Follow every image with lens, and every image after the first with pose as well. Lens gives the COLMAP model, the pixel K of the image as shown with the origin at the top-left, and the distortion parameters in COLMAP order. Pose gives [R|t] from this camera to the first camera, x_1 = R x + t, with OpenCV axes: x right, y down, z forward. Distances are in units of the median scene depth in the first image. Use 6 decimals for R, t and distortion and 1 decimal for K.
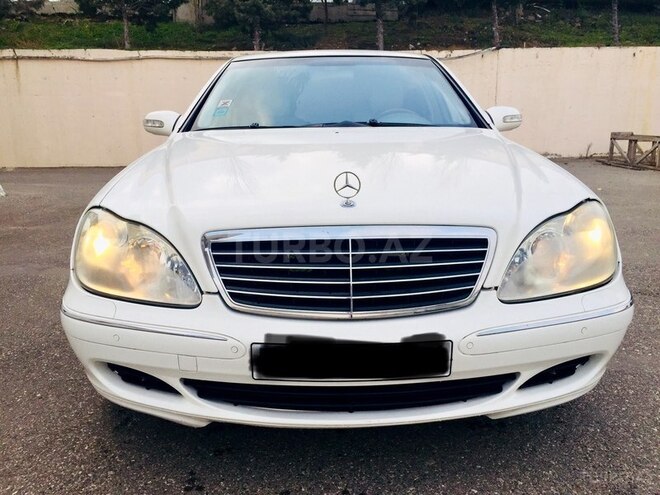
lens RADIAL K [[556.3, 0, 306.3], [0, 556.3, 255.2], [0, 0, 1]] dist [0.044300, -0.001942]
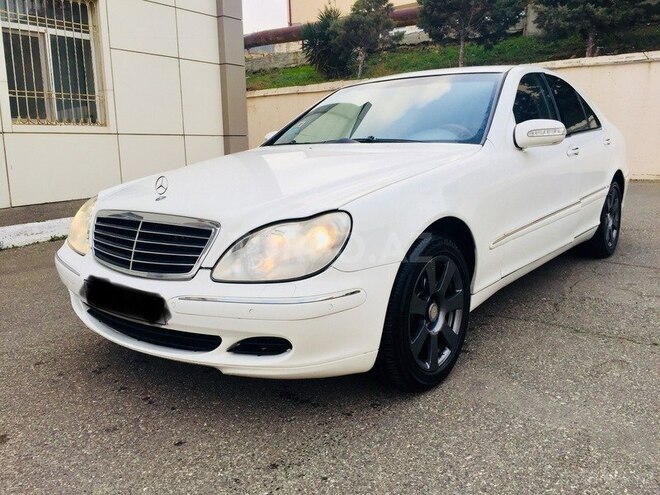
lens RADIAL K [[547.7, 0, 330.0], [0, 547.7, 247.5], [0, 0, 1]] dist [0.008948, -0.001720]
pose [[0.797463, 0.108972, -0.593446, 1.295283], [-0.124672, 0.992090, 0.014641, -0.043809], [0.590347, 0.062310, 0.804741, 0.122403]]
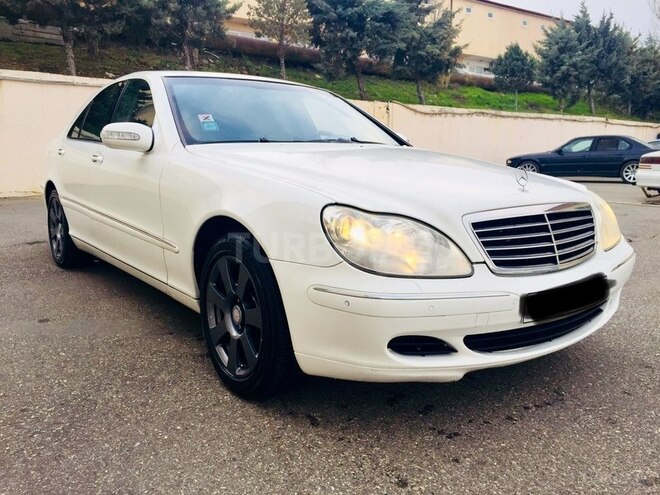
lens RADIAL K [[547.7, 0, 330.0], [0, 547.7, 247.5], [0, 0, 1]] dist [0.008948, -0.001720]
pose [[0.817730, -0.082793, 0.569616, -1.097777], [0.118991, 0.992540, -0.026557, 0.026087], [-0.563168, 0.089495, 0.821482, 0.177678]]
